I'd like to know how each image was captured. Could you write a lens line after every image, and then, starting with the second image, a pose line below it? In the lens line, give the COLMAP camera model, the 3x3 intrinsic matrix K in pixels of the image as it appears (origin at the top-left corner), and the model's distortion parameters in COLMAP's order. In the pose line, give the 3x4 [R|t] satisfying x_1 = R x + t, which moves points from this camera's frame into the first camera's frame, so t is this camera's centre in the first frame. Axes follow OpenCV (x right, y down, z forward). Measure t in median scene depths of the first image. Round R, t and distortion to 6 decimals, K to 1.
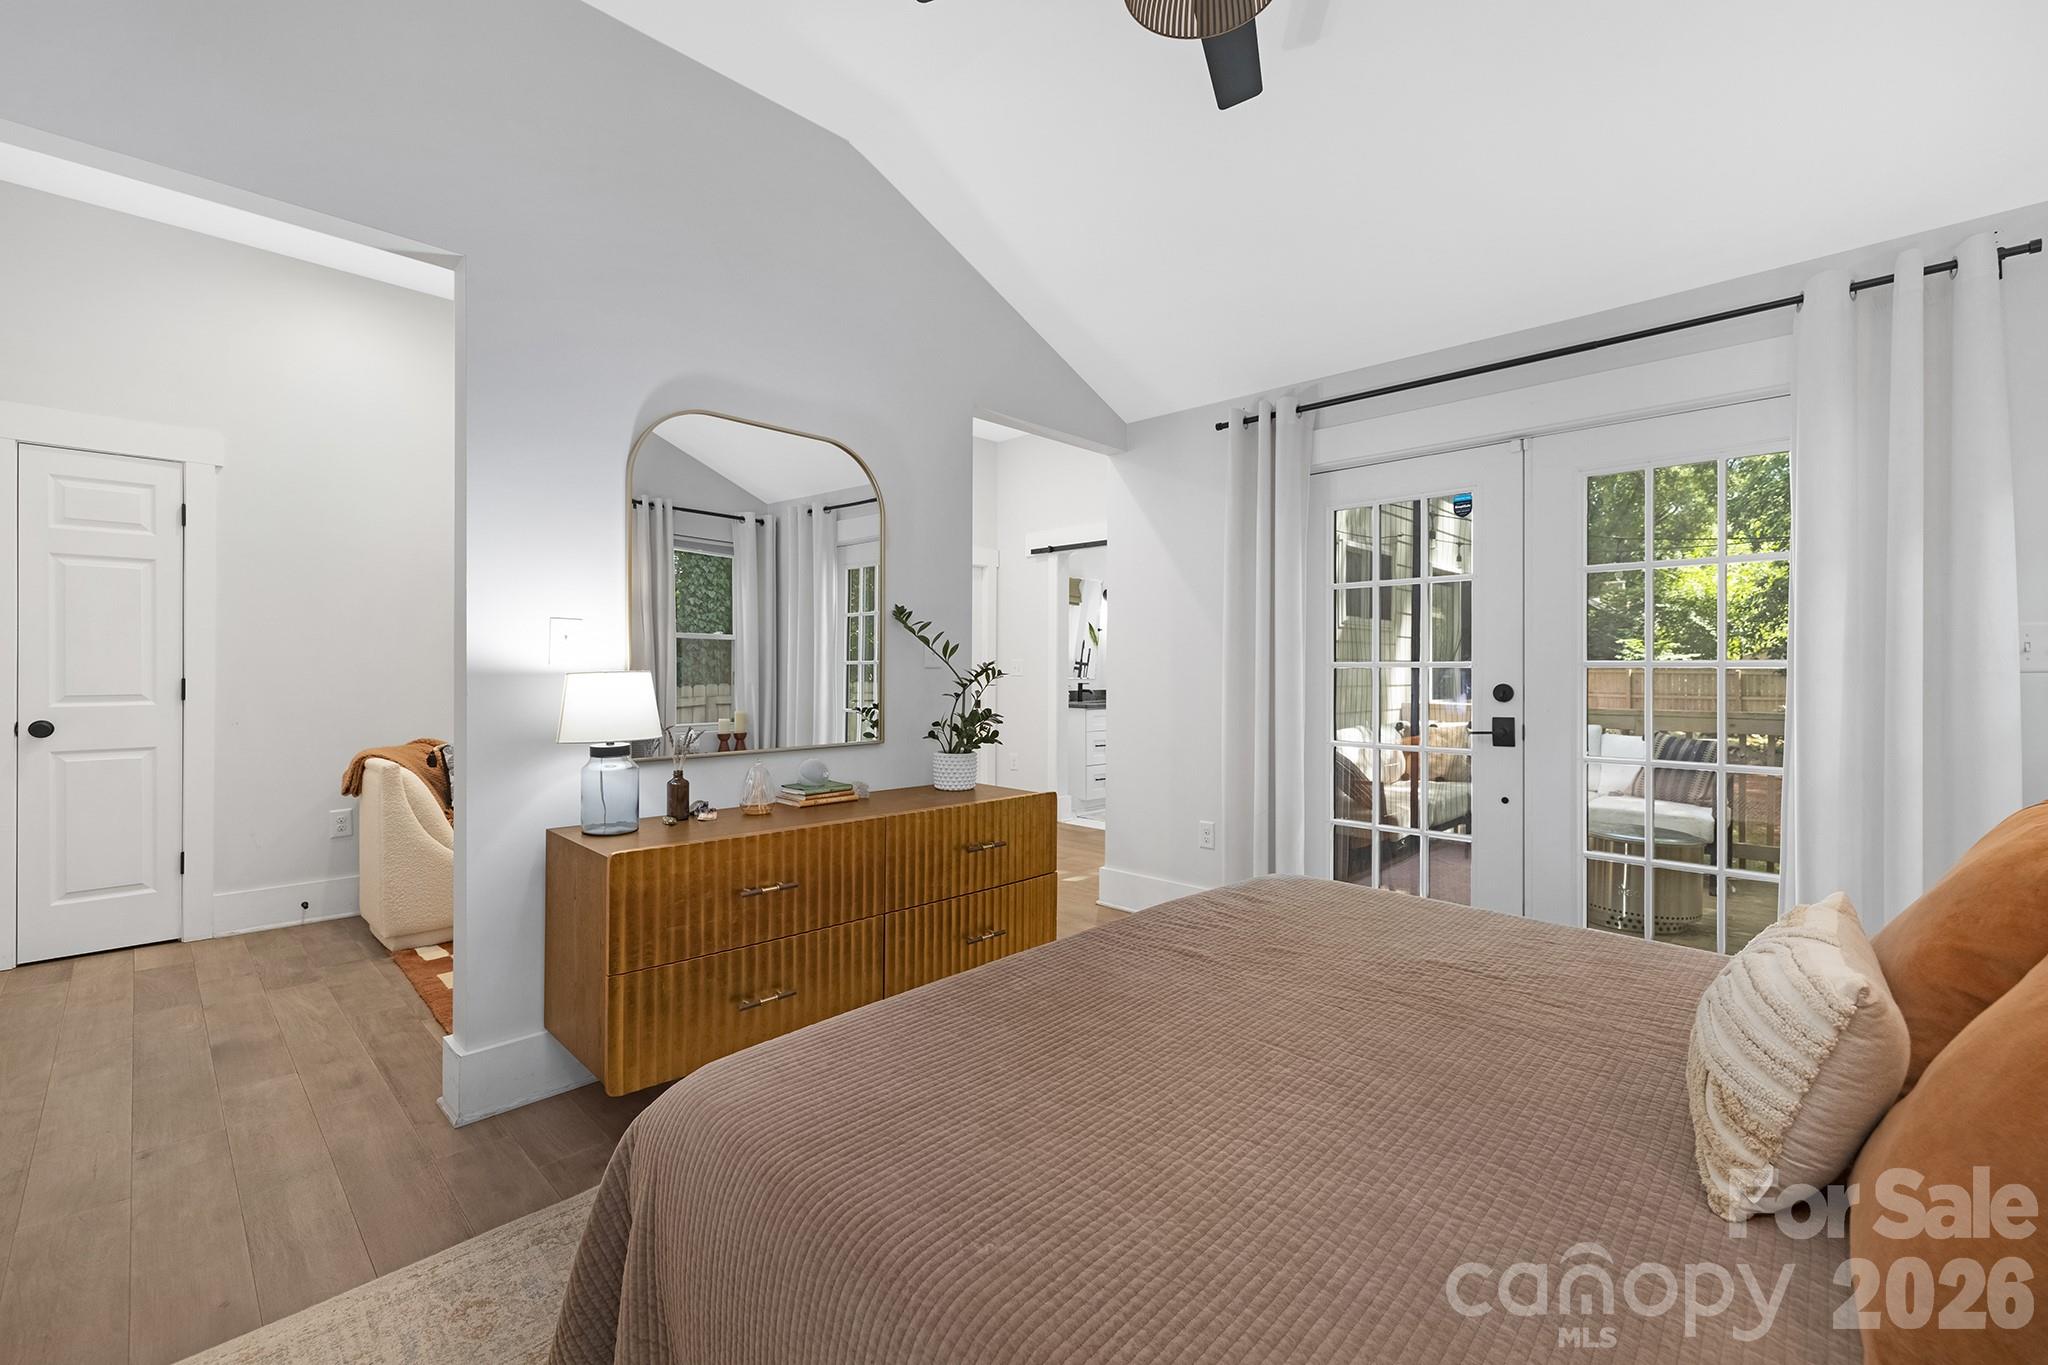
lens RADIAL K [[868.5, 0, 1025.2], [0, 868.5, 664.7], [0, 0, 1]] dist [0.000699, 0.000263]
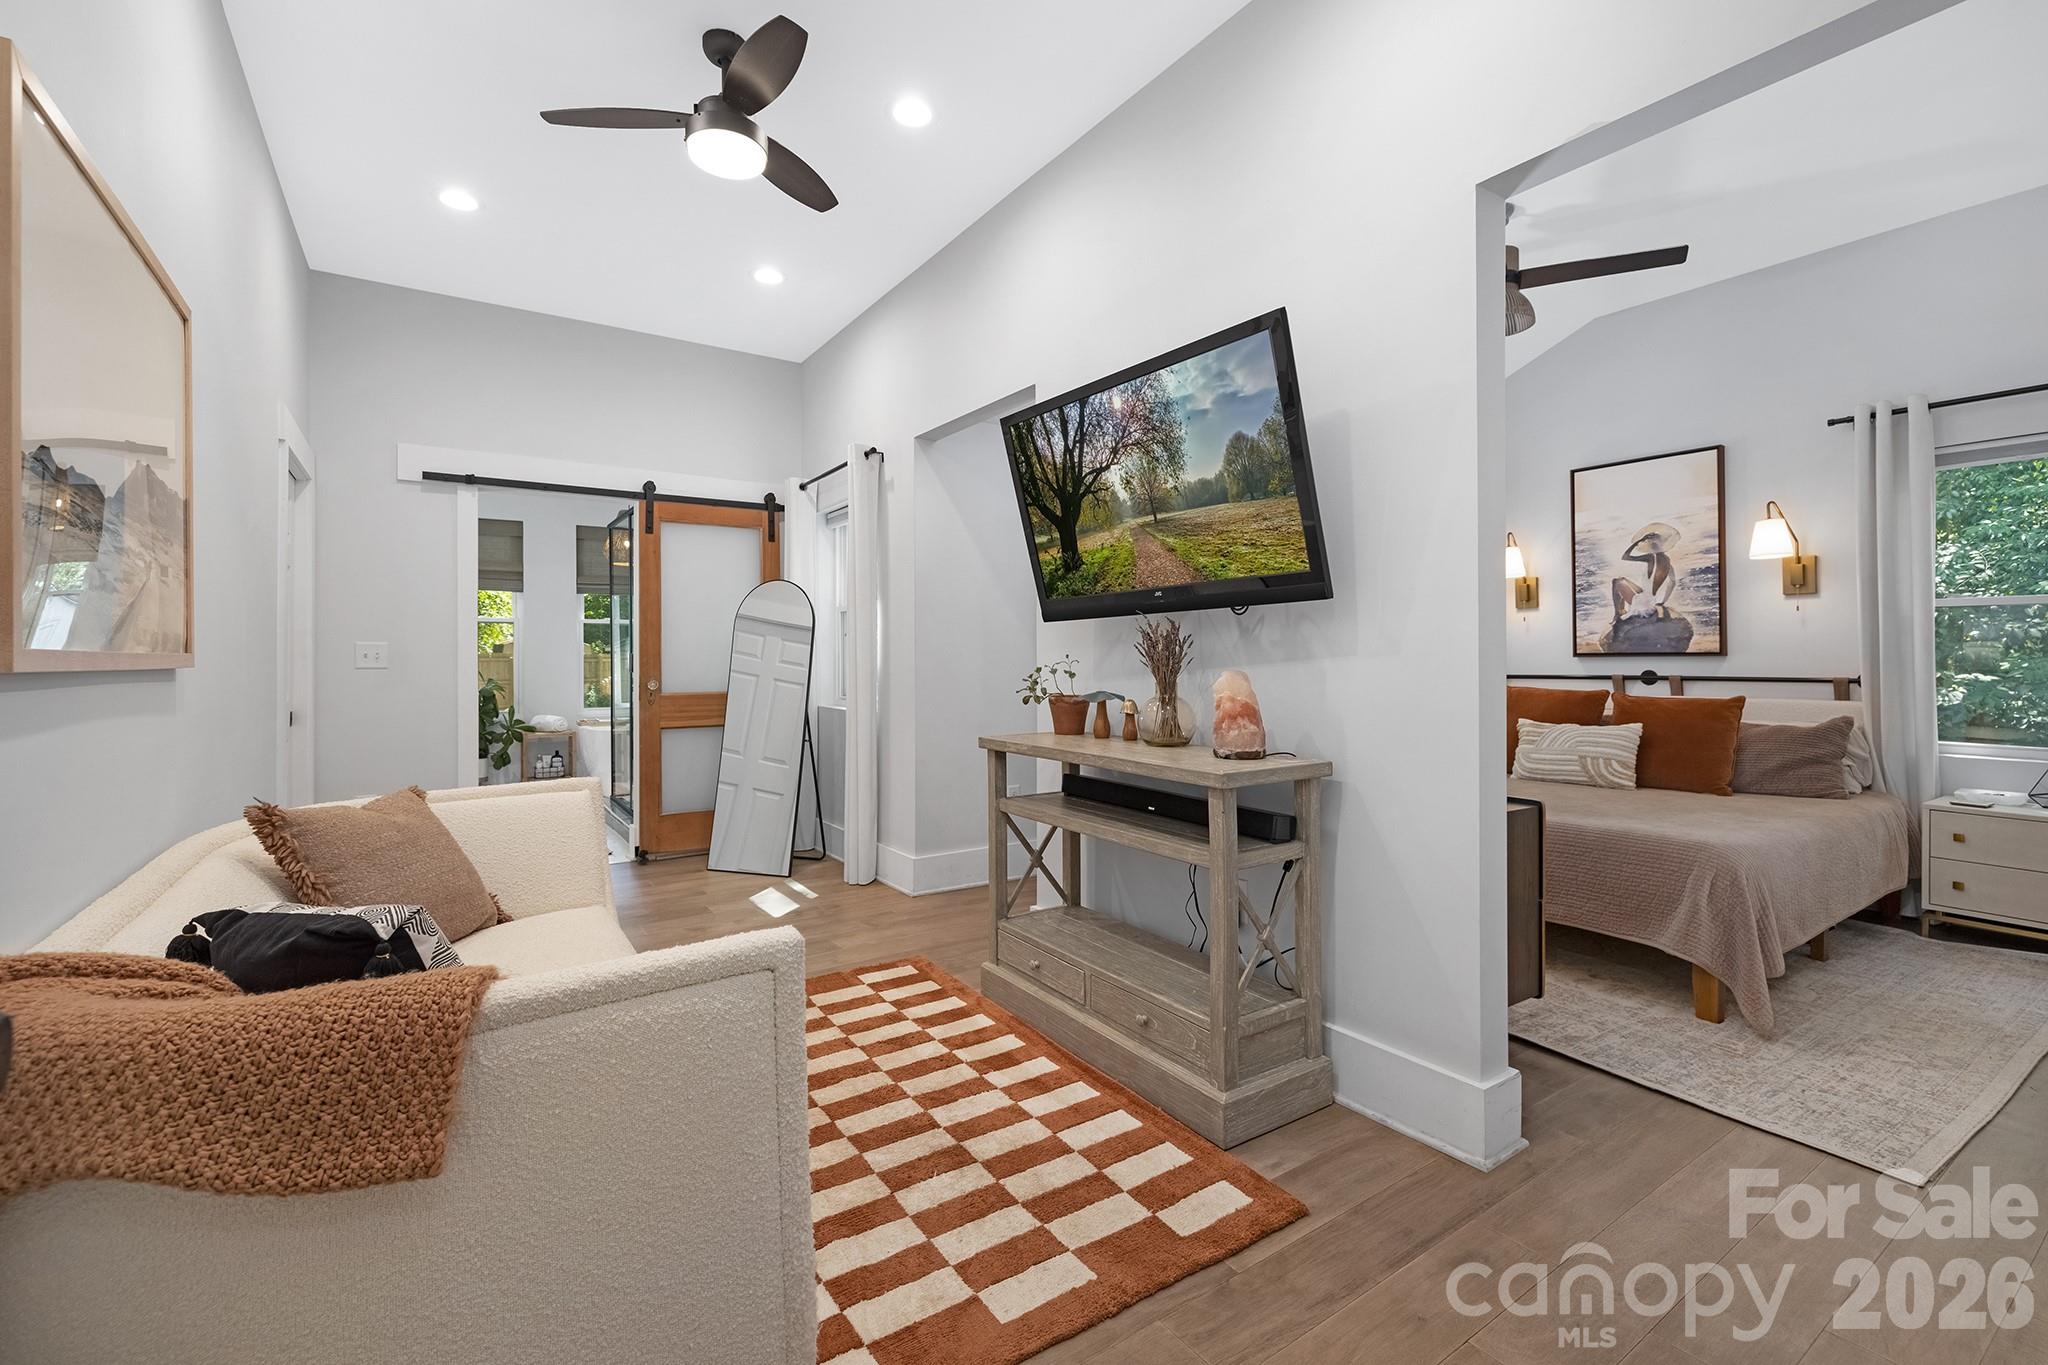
lens RADIAL K [[886.3, 0, 1017.1], [0, 886.3, 651.3], [0, 0, 1]] dist [-0.000217, -0.000279]
pose [[0.205379, 0.002778, 0.978679, -1.171850], [0.000533, 0.999996, -0.002951, 0.006539], [-0.978682, 0.001127, 0.205376, 0.926386]]
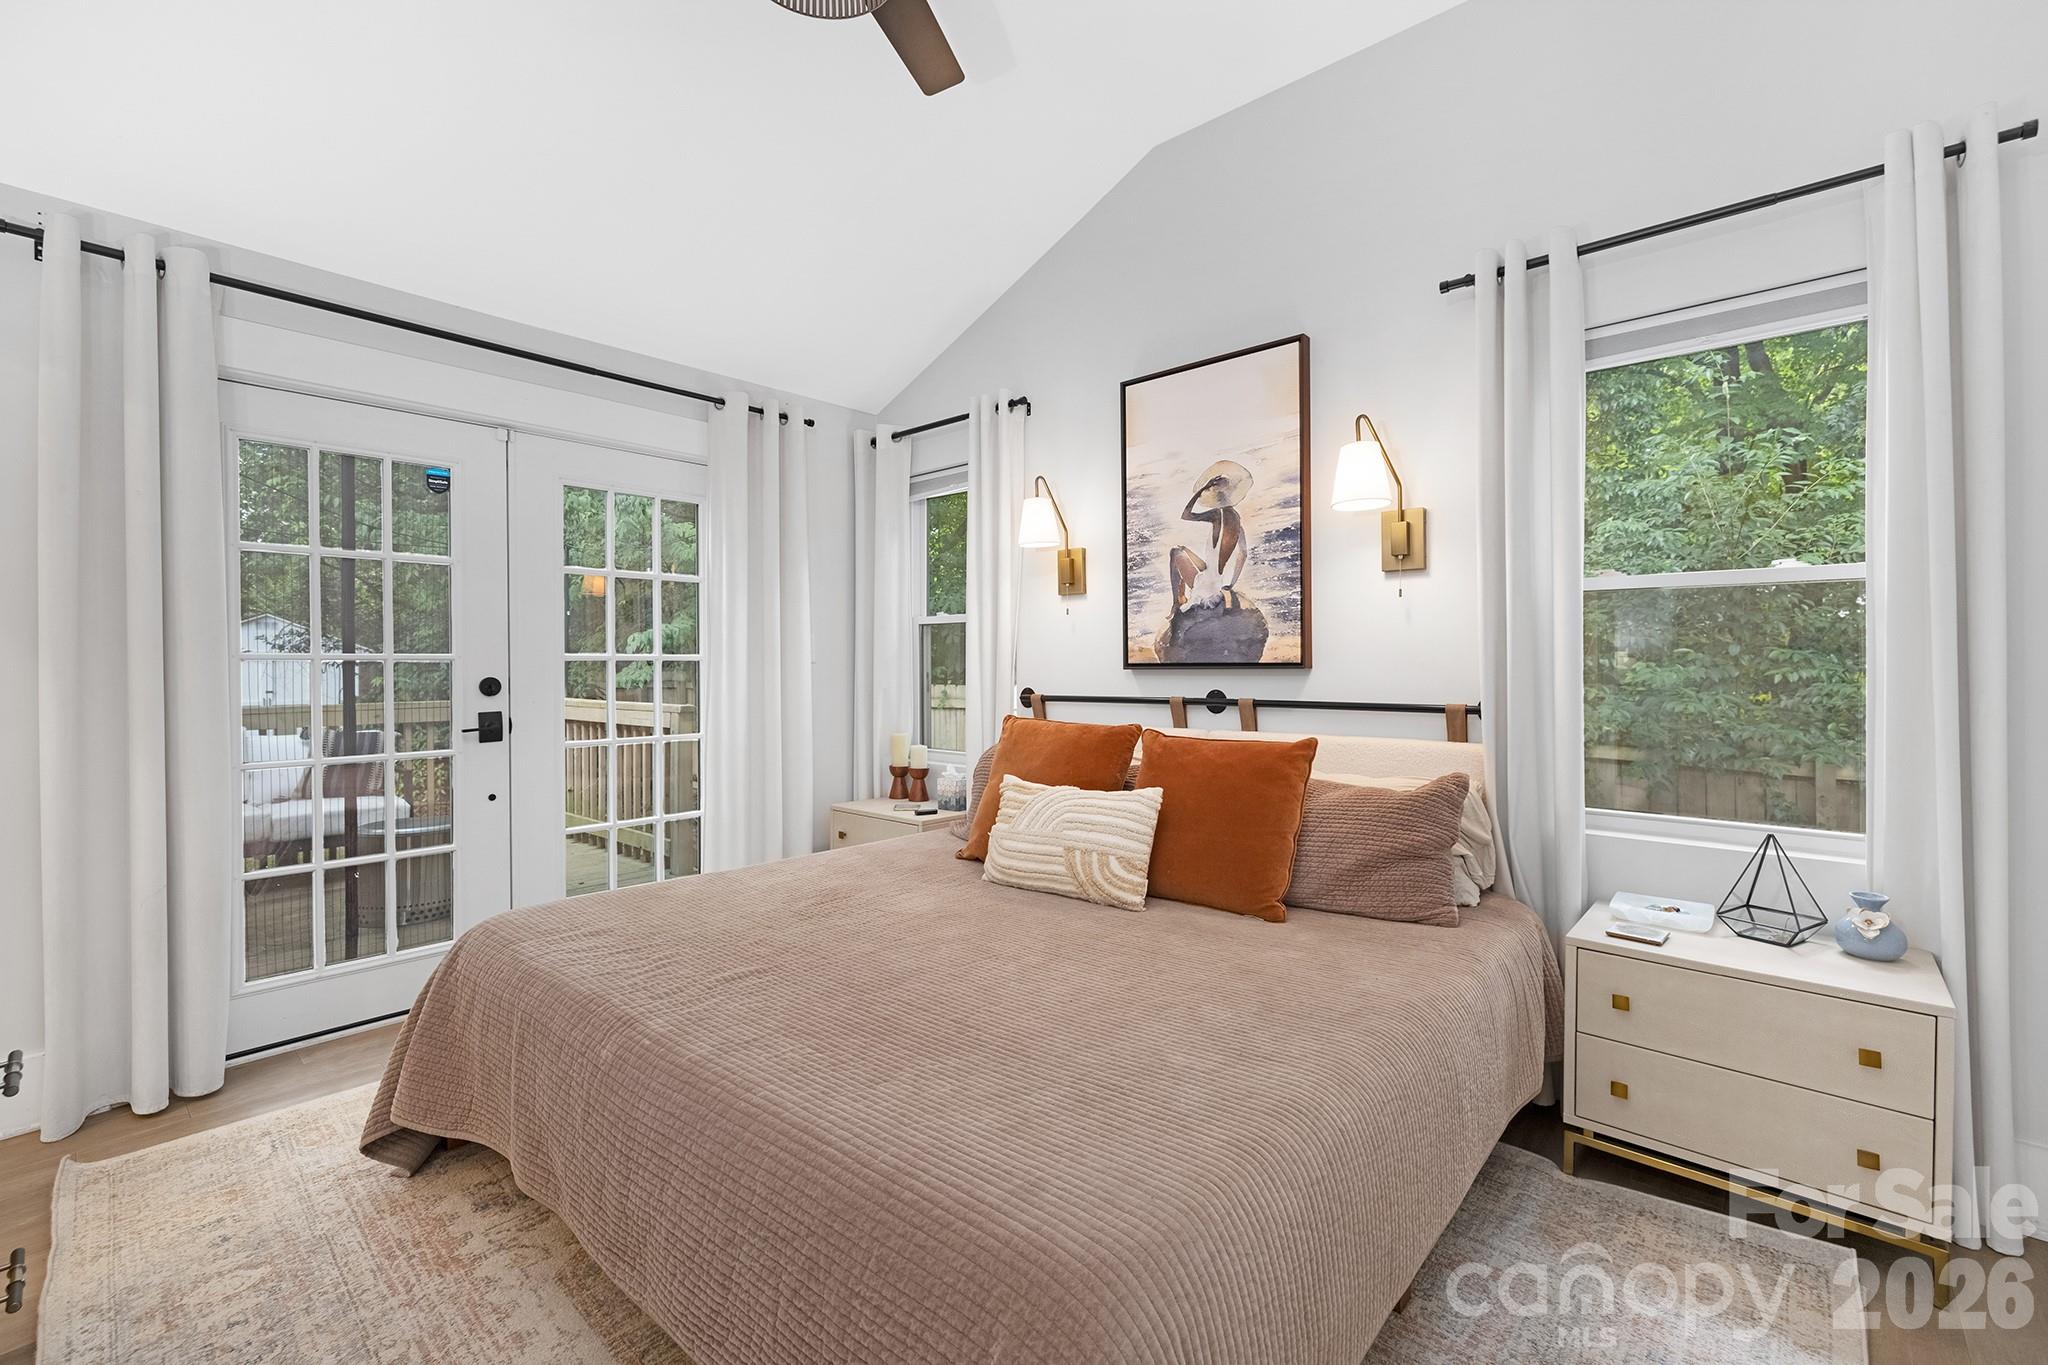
lens RADIAL K [[868.5, 0, 1025.2], [0, 868.5, 664.7], [0, 0, 1]] dist [0.000699, 0.000263]
pose [[-0.048392, -0.005900, 0.998811, -0.442023], [-0.001030, 0.999982, 0.005857, 0.001647], [-0.998828, -0.000745, -0.048397, 0.453487]]
